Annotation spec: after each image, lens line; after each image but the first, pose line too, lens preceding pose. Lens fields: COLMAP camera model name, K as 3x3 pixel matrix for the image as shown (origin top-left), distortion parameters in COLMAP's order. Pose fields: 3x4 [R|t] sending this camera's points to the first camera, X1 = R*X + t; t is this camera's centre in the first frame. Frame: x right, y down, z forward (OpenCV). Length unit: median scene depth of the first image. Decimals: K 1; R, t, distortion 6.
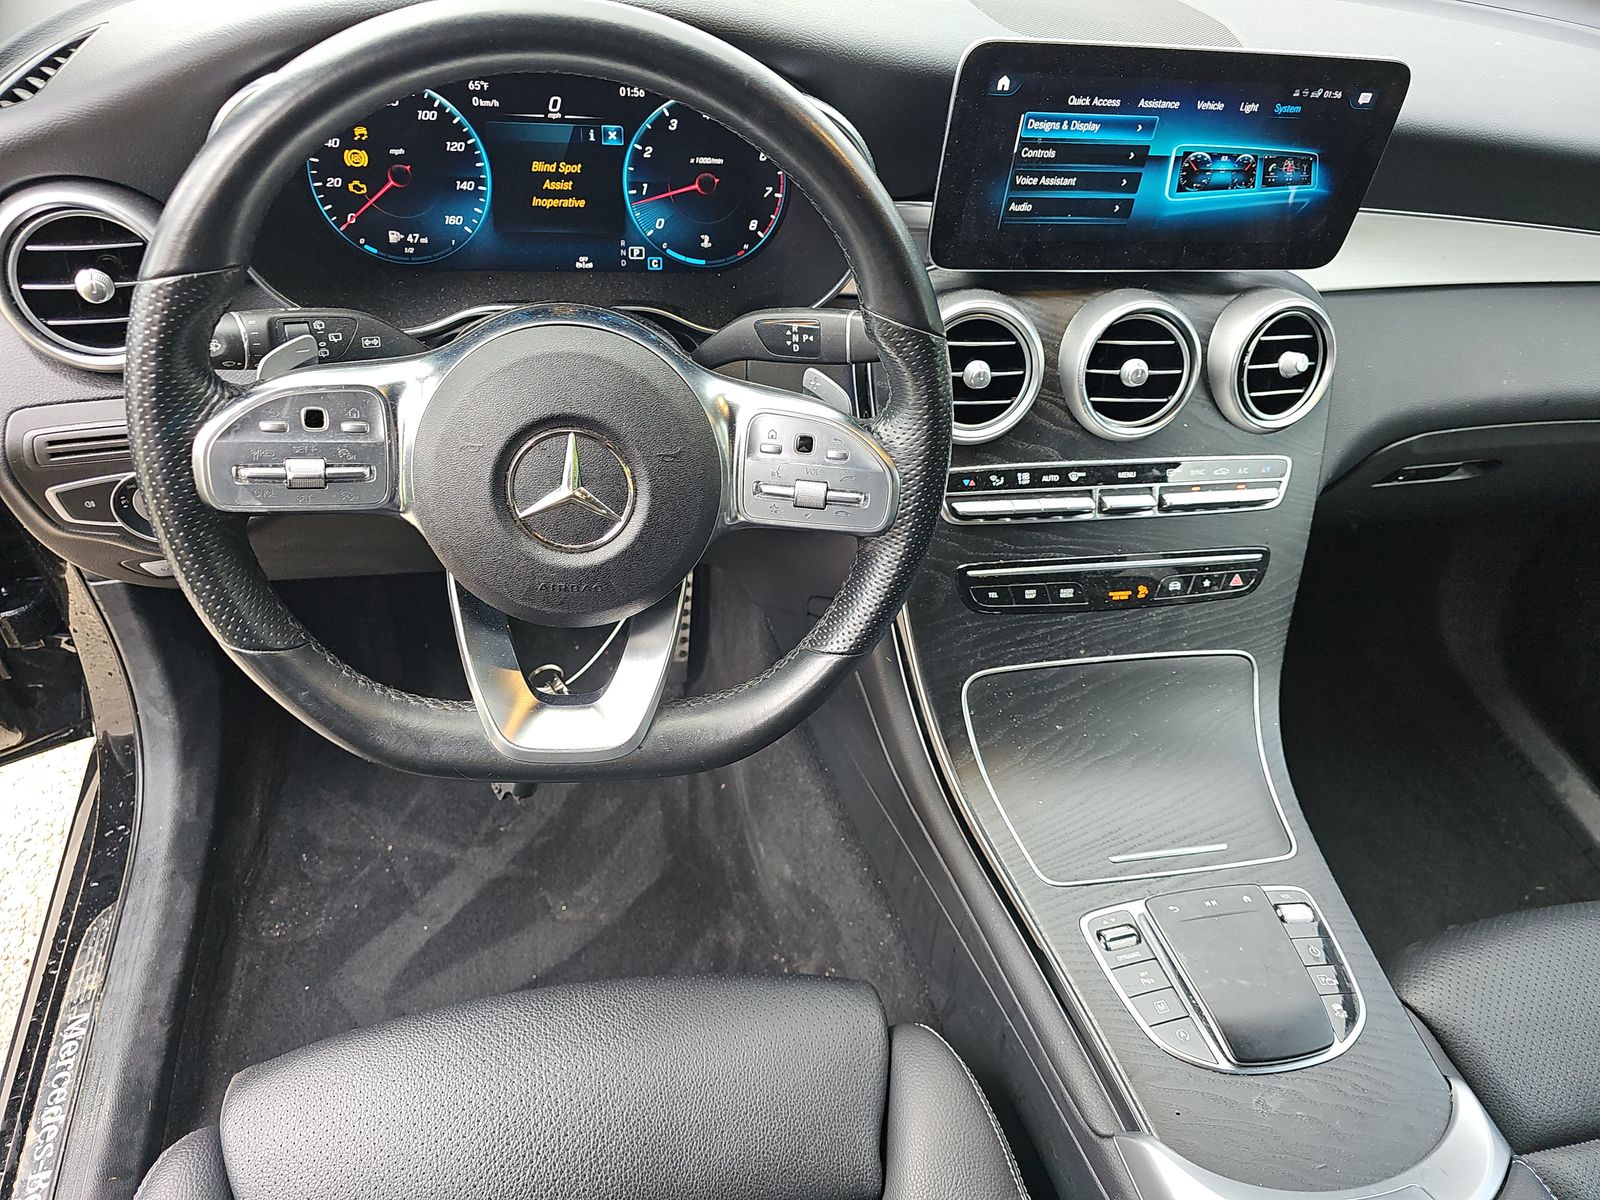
lens RADIAL K [[1047.1, 0, 788.4], [0, 1047.1, 617.1], [0, 0, 1]] dist [0.043434, -0.045519]
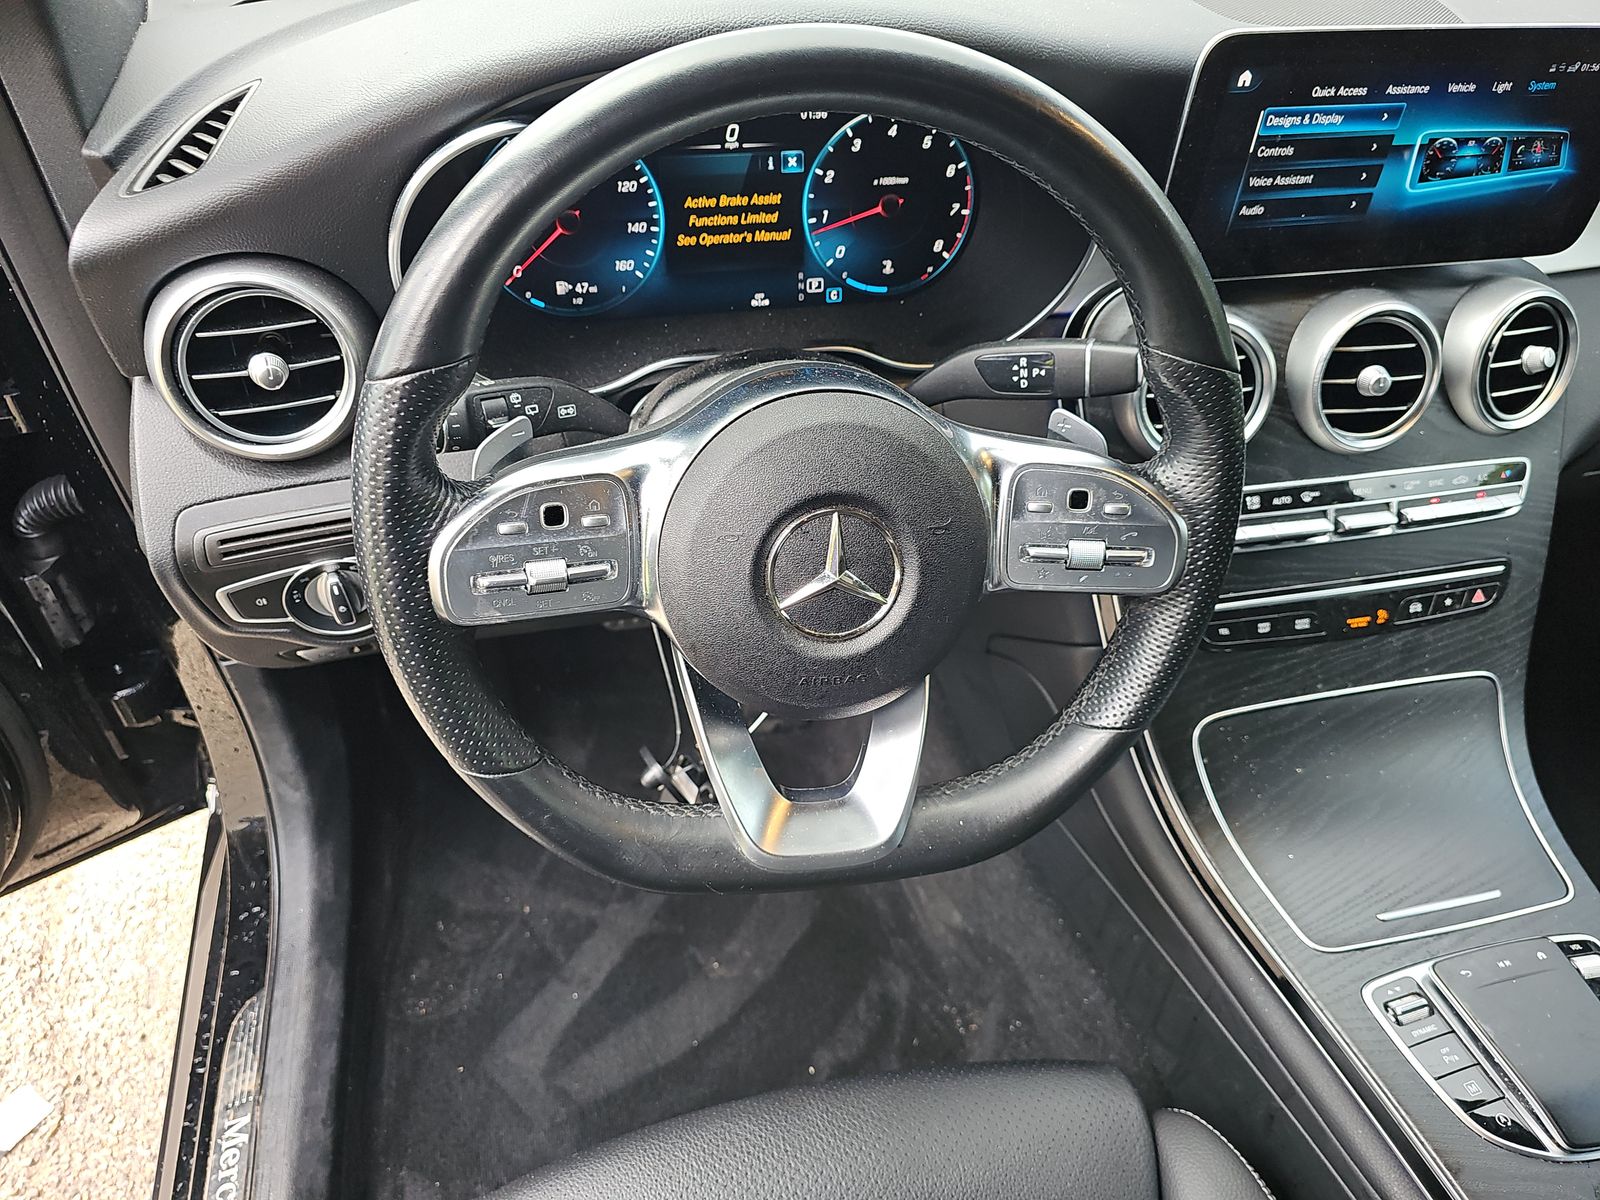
lens RADIAL K [[1054.5, 0, 800.0], [0, 1054.5, 600.0], [0, 0, 1]] dist [0.031968, -0.038306]
pose [[0.998064, -0.059990, -0.016424, -0.164093], [0.059970, 0.998199, -0.001682, -0.072827], [0.016495, 0.000694, 0.999864, 0.078541]]
